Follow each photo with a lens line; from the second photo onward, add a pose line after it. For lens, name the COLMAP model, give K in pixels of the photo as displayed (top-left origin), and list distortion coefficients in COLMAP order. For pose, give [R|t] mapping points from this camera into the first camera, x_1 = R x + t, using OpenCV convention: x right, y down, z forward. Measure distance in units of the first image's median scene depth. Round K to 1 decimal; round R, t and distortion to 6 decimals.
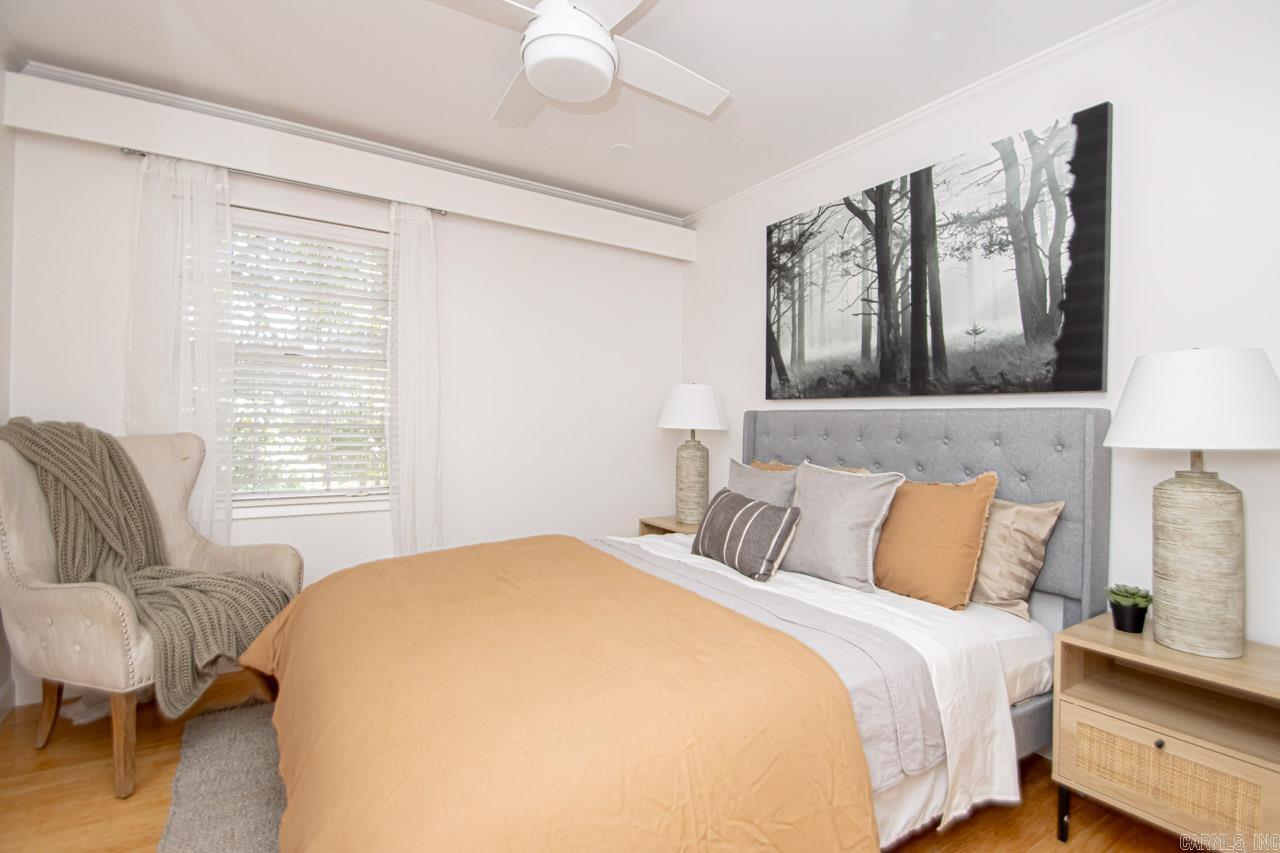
lens RADIAL K [[594.9, 0, 657.7], [0, 594.9, 431.2], [0, 0, 1]] dist [0.016631, -0.017510]
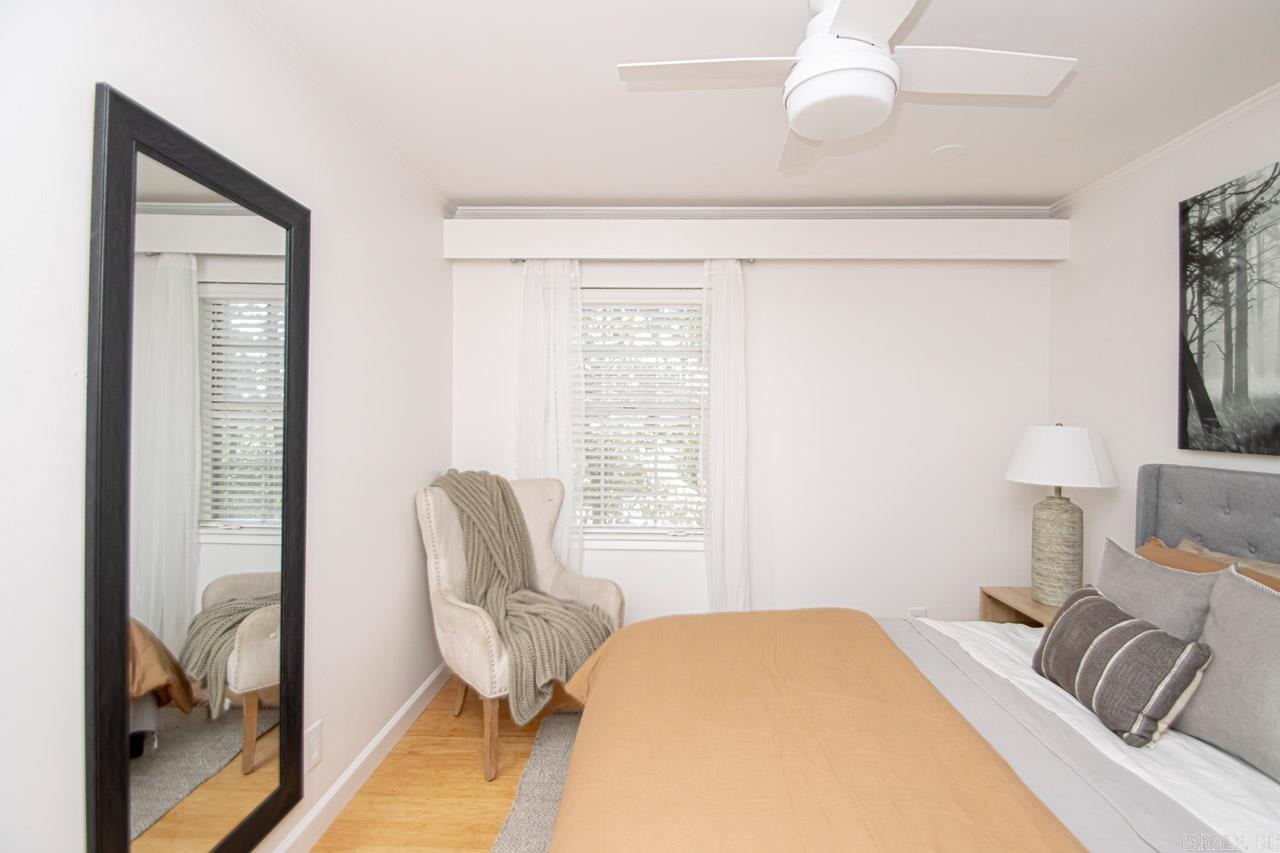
lens RADIAL K [[594.9, 0, 657.7], [0, 594.9, 431.2], [0, 0, 1]] dist [0.016631, -0.017510]
pose [[0.828803, 0.001300, -0.559539, 0.084343], [-0.001029, 0.999999, 0.000798, -0.094752], [0.559540, -0.000086, 0.828804, 0.094713]]
